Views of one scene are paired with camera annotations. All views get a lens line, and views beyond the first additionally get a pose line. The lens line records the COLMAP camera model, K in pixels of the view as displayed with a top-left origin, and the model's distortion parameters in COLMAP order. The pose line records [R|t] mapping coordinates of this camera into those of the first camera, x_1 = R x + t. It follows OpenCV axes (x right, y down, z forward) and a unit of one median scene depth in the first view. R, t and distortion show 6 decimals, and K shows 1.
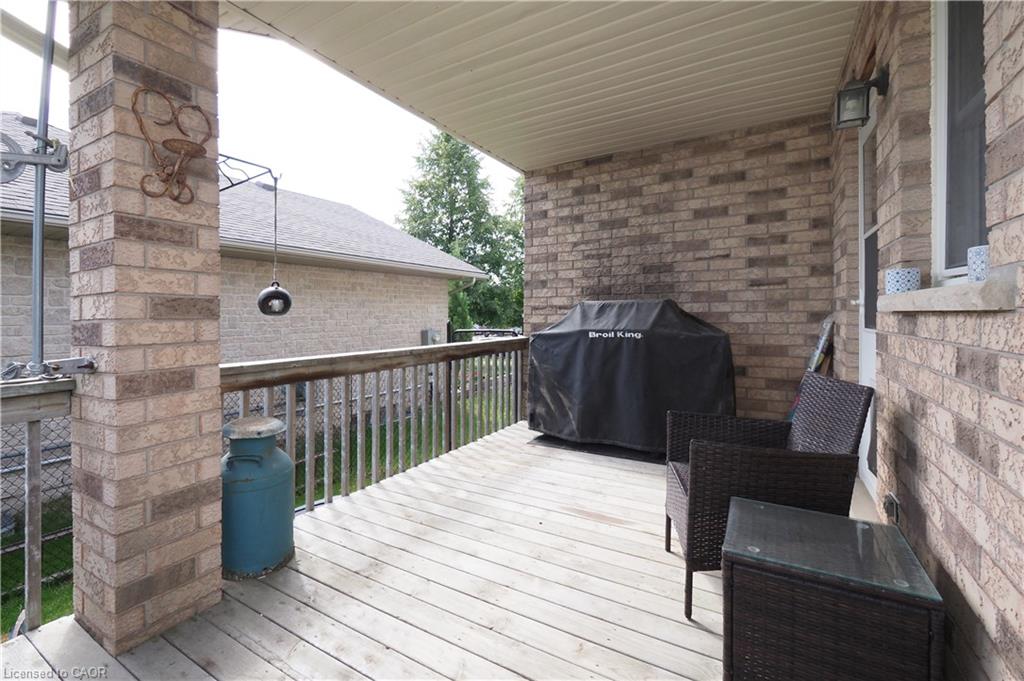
lens RADIAL K [[432.3, 0, 512.4], [0, 432.3, 331.2], [0, 0, 1]] dist [-0.000026, -0.000003]
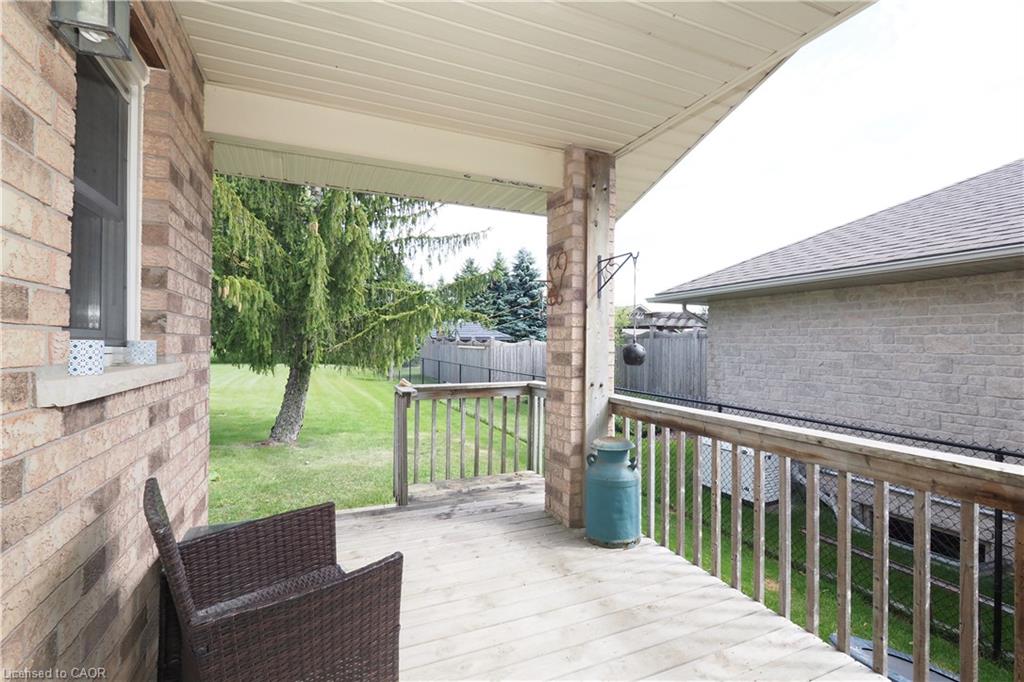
lens RADIAL K [[466.2, 0, 513.3], [0, 466.2, 339.3], [0, 0, 1]] dist [0.003903, 0.000738]
pose [[-0.596399, -0.006008, -0.802665, 0.696137], [-0.024735, 0.999635, 0.010897, -0.103812], [0.802307, 0.026353, -0.596330, 1.371801]]
